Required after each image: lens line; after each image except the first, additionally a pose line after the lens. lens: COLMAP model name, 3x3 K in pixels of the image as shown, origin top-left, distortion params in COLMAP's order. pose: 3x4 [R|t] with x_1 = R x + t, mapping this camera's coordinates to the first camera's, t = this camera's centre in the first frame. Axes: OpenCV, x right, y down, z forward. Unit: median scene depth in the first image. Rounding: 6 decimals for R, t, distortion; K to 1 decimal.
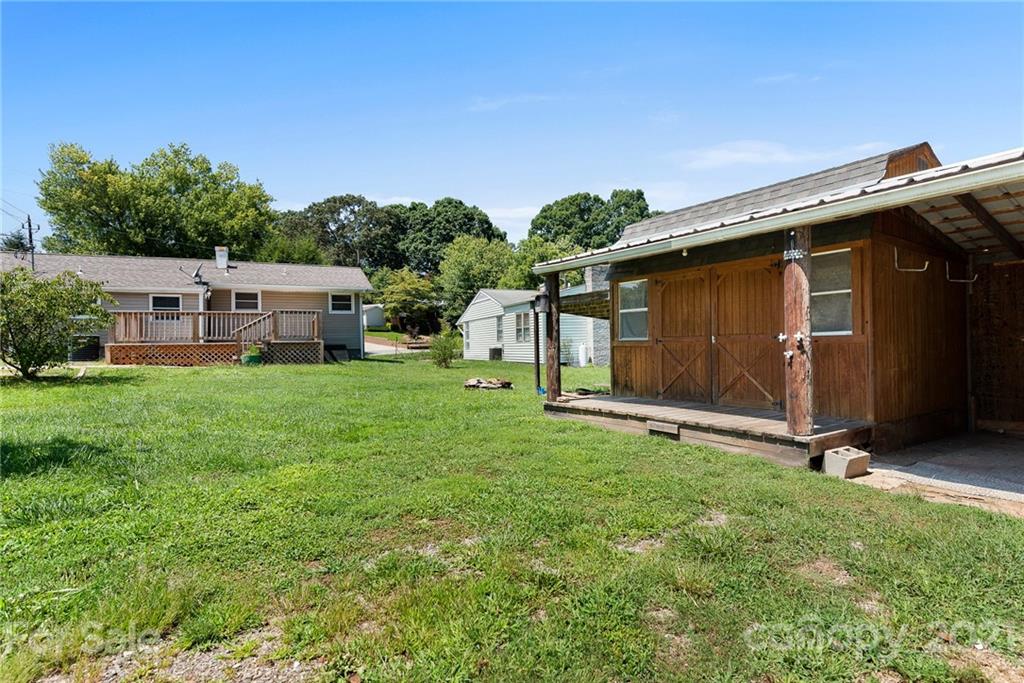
lens RADIAL K [[502.7, 0, 501.7], [0, 502.7, 345.2], [0, 0, 1]] dist [0.027997, -0.000018]
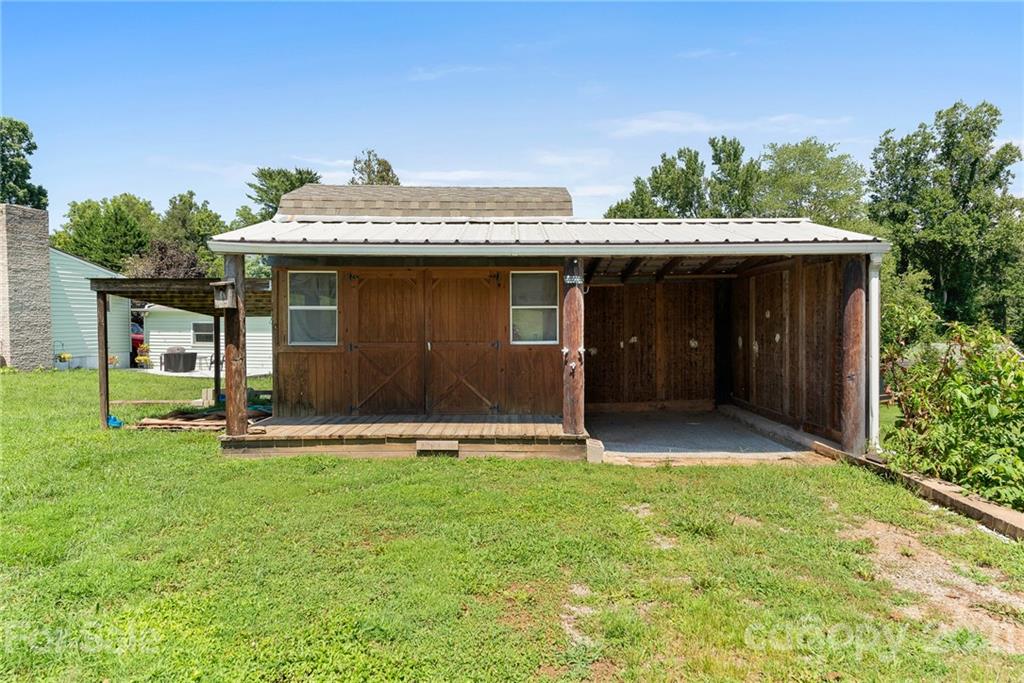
lens RADIAL K [[666.5, 0, 490.4], [0, 666.5, 333.3], [0, 0, 1]] dist [0.026135, 0.003326]
pose [[0.545548, -0.000125, 0.838080, -0.477009], [-0.006496, 0.999969, 0.004378, -0.035198], [-0.838055, -0.007832, 0.545530, 0.189725]]
